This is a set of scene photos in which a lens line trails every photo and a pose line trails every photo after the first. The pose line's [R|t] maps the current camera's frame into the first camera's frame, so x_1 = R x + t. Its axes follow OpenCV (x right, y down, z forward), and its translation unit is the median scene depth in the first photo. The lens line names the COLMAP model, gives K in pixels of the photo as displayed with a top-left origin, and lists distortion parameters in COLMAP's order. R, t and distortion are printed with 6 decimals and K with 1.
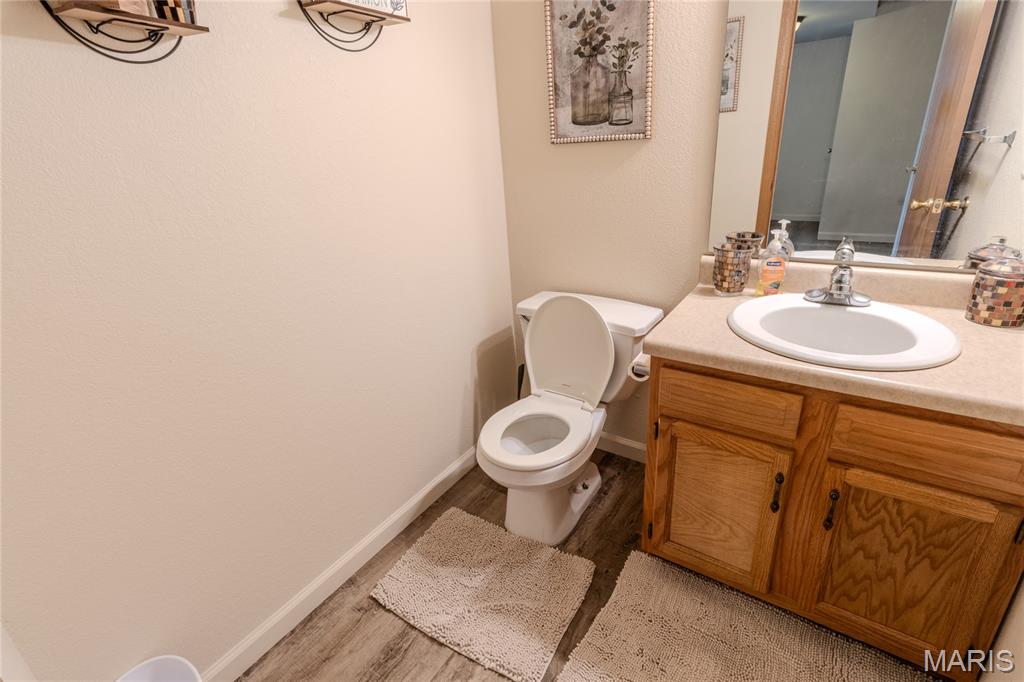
lens RADIAL K [[476.1, 0, 525.5], [0, 476.1, 327.7], [0, 0, 1]] dist [0.004099, -0.000283]
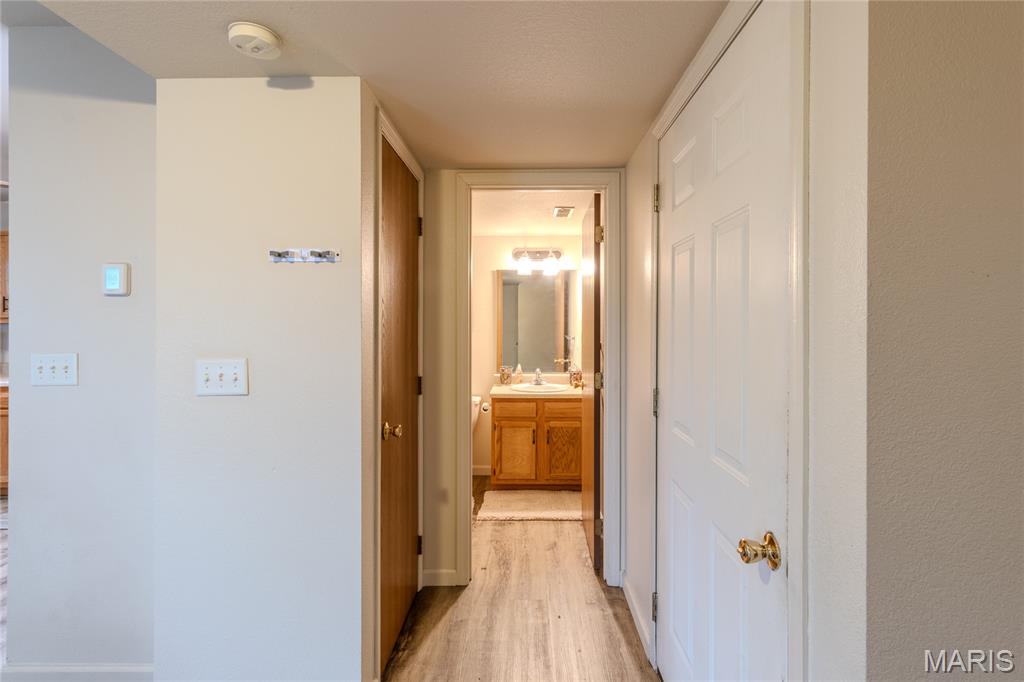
lens RADIAL K [[476.1, 0, 525.5], [0, 476.1, 327.7], [0, 0, 1]] dist [0.004099, -0.000283]
pose [[0.836639, 0.056851, 0.544796, -1.185985], [0.153234, 0.930596, -0.332431, 0.648122], [-0.525884, 0.361606, 0.769861, -1.549552]]
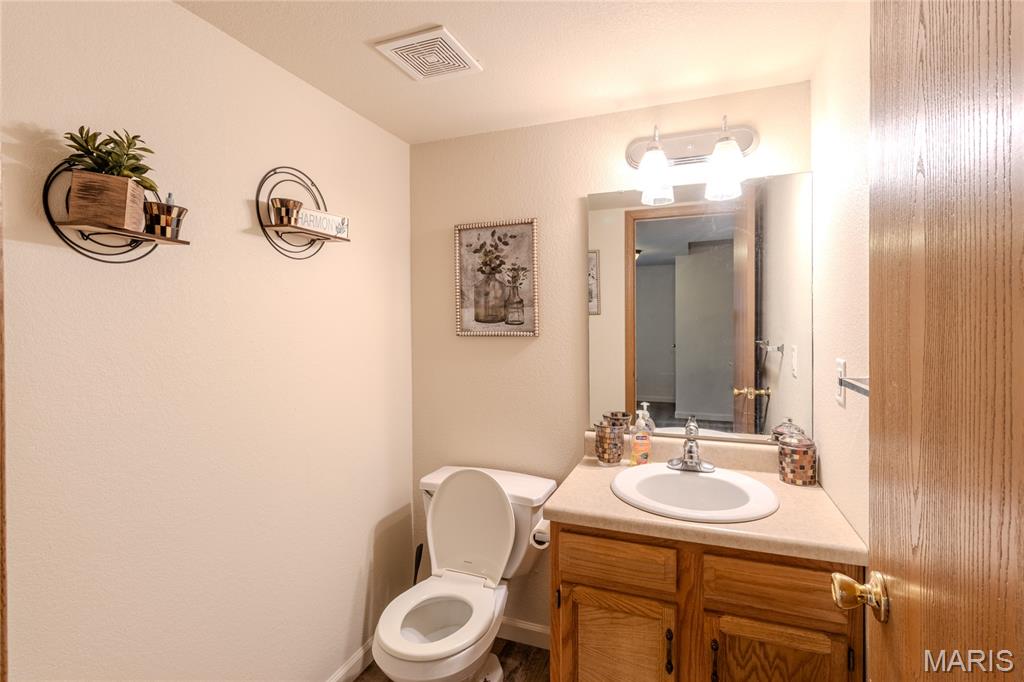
lens RADIAL K [[476.1, 0, 525.5], [0, 476.1, 327.7], [0, 0, 1]] dist [0.004099, -0.000283]
pose [[0.972188, 0.048819, 0.229057, -0.069688], [0.036792, 0.934054, -0.355231, 0.027591], [-0.231293, 0.353779, 0.906280, -0.156798]]
